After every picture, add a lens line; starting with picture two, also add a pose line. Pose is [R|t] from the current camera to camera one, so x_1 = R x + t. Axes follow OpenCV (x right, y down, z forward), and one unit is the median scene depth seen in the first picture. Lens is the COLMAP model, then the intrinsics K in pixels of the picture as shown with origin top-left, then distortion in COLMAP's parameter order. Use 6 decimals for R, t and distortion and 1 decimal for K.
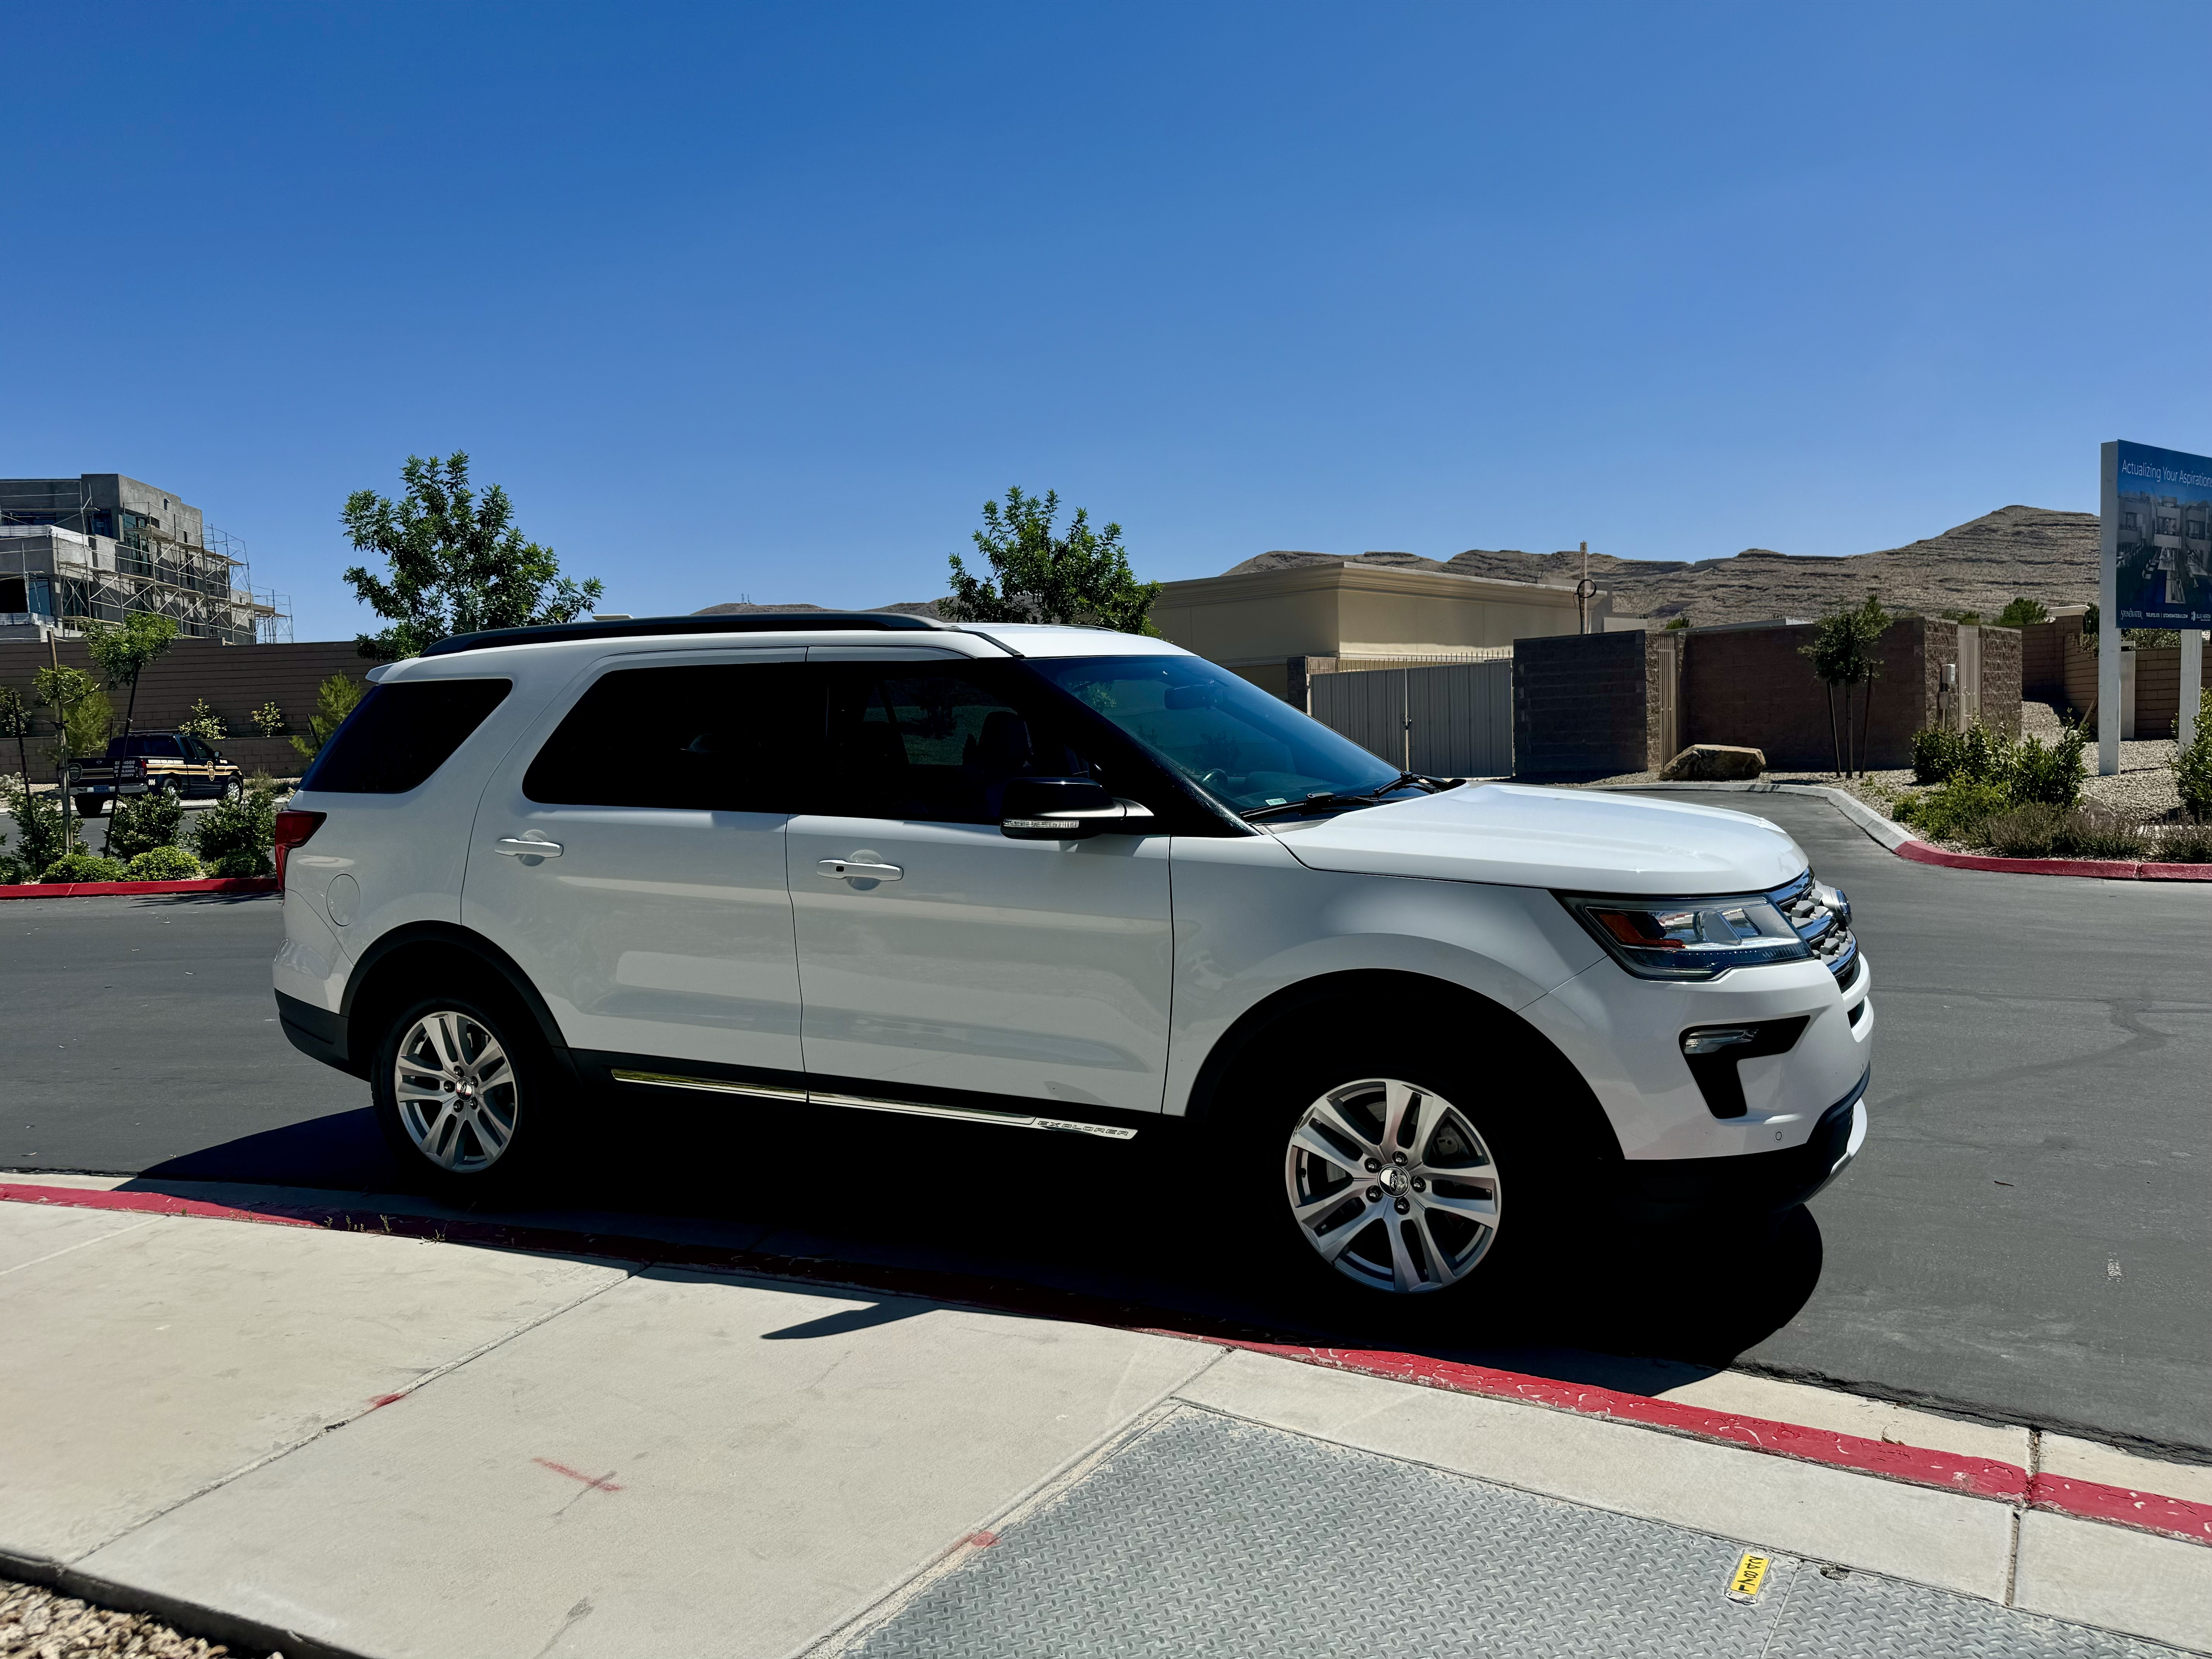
lens RADIAL K [[1562.9, 0, 1094.4], [0, 1562.9, 817.6], [0, 0, 1]] dist [0.118436, -0.186355]
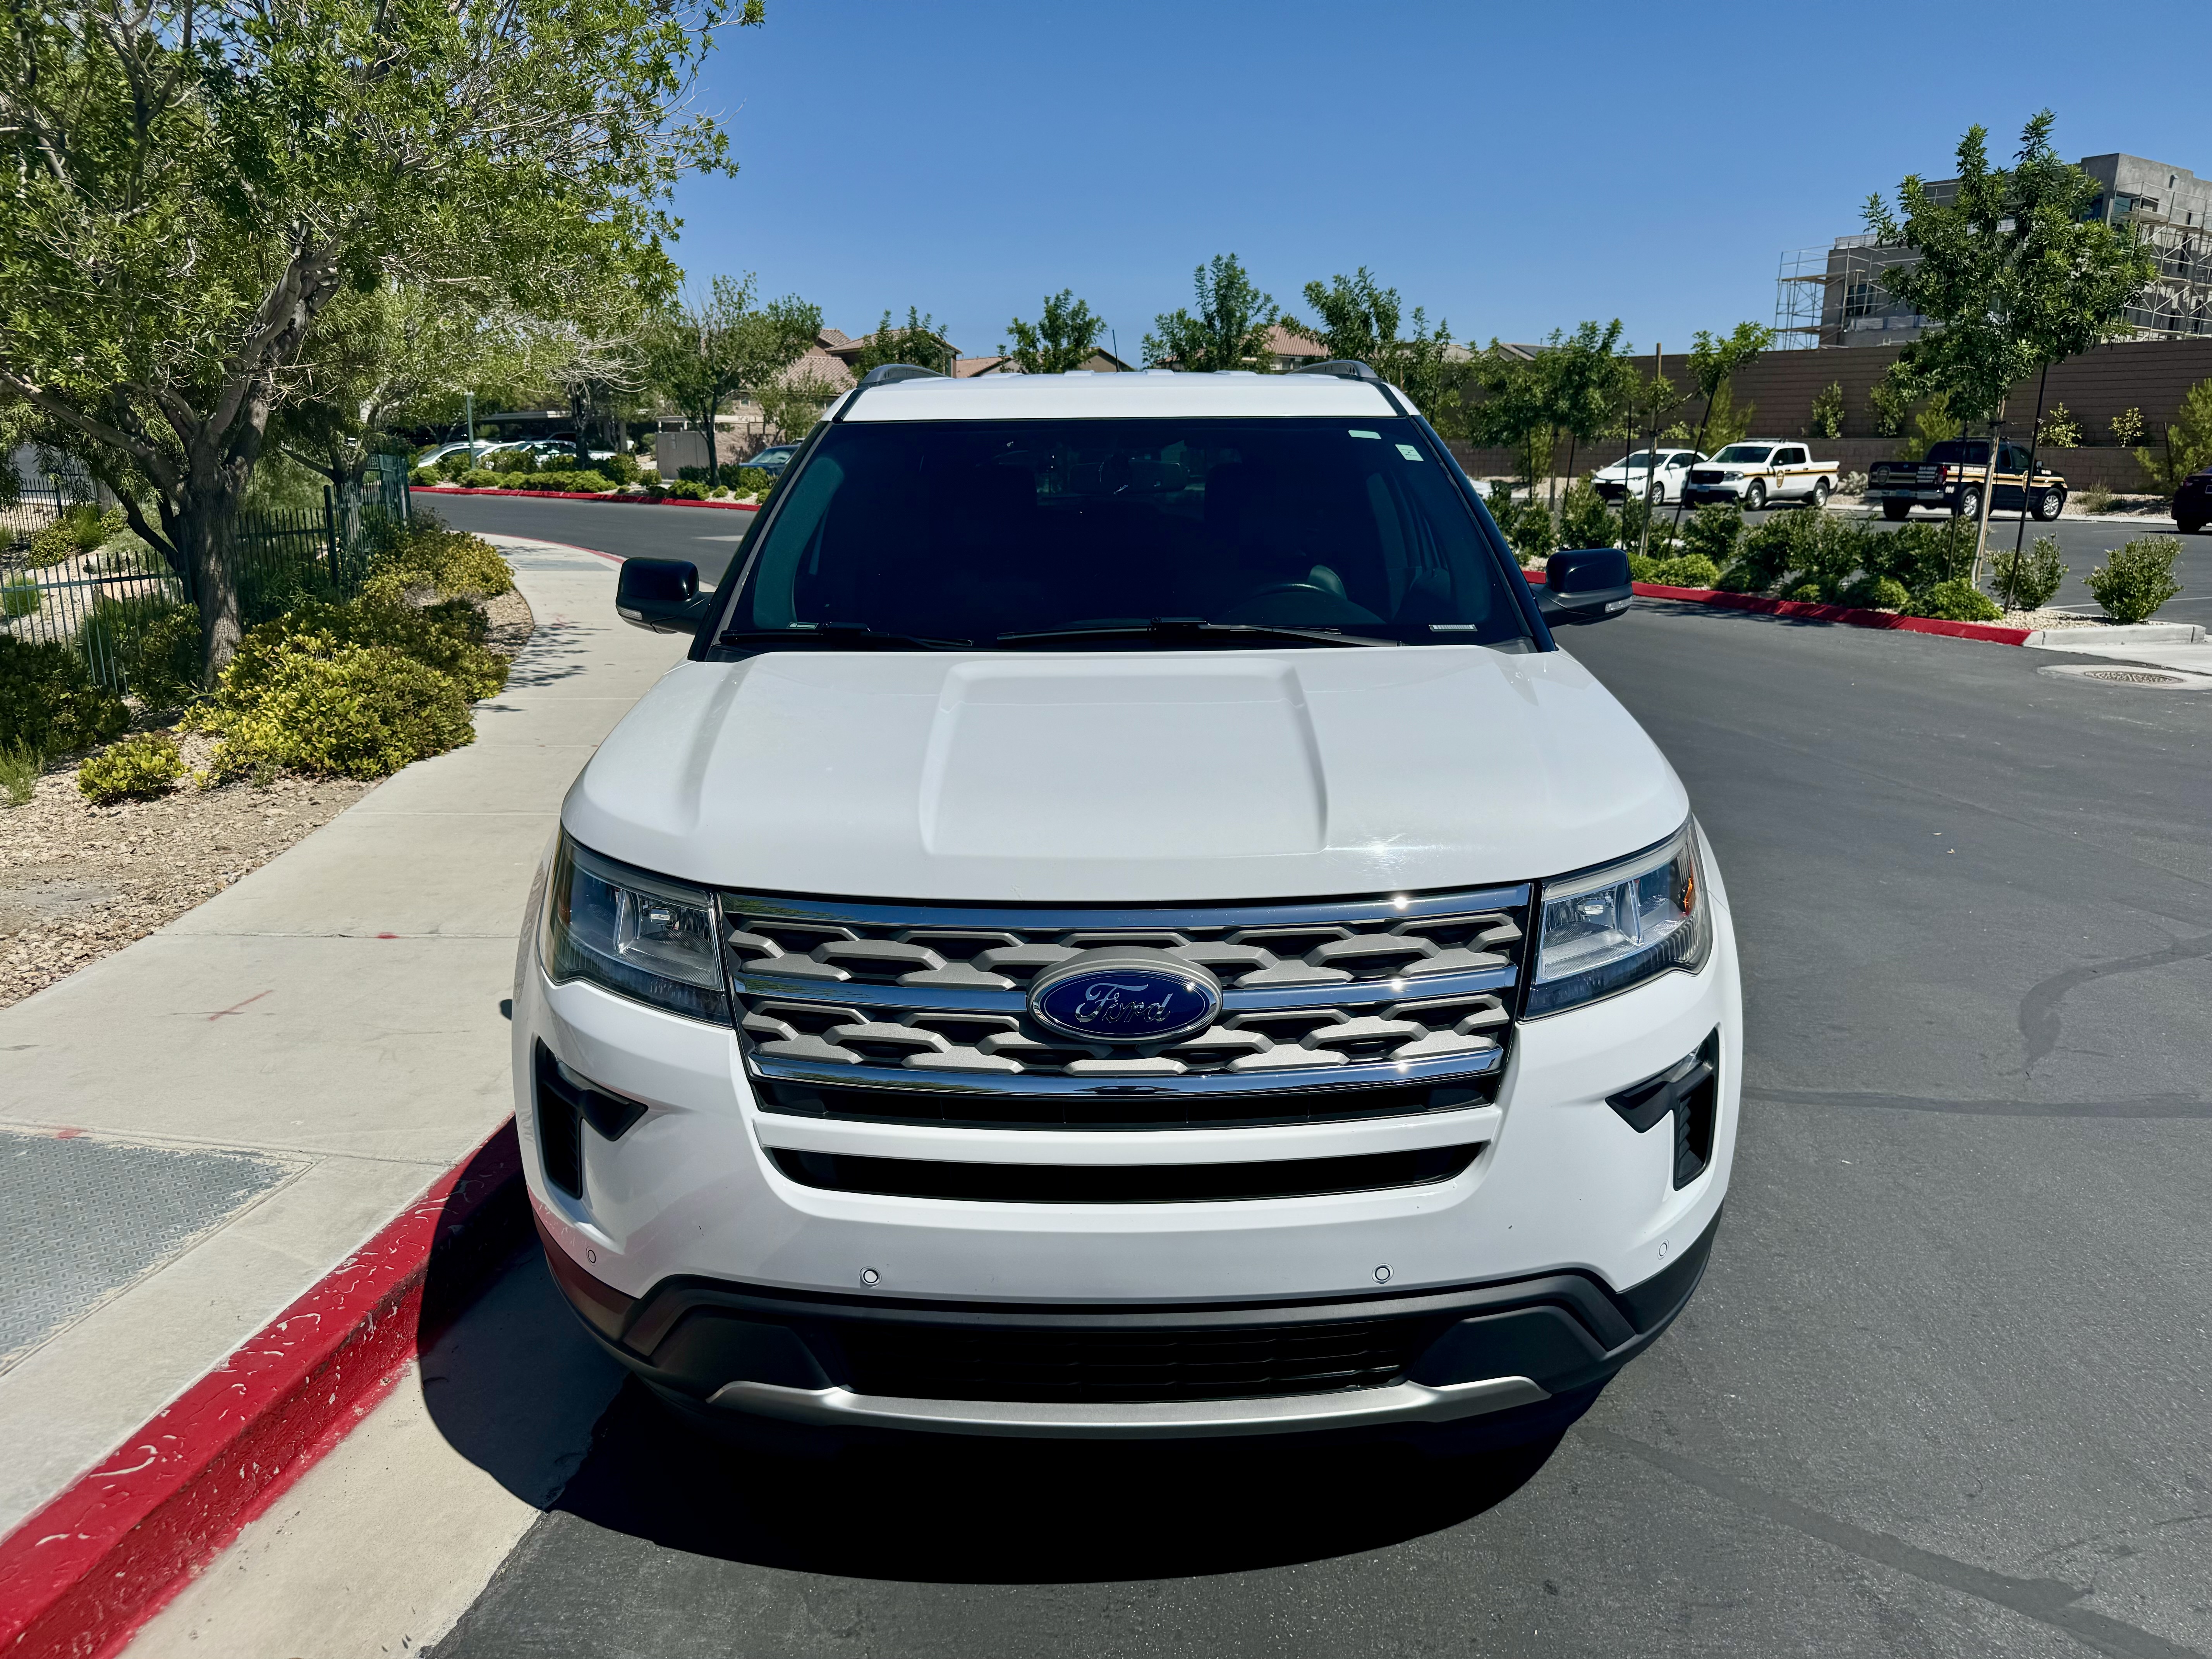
lens RADIAL K [[1596.0, 0, 1105.3], [0, 1596.0, 790.0], [0, 0, 1]] dist [0.001547, -0.000118]
pose [[0.401650, 0.231608, -0.886022, 0.137404], [-0.079132, 0.972650, 0.218381, -0.017876], [0.912368, -0.017600, 0.408992, 0.123912]]
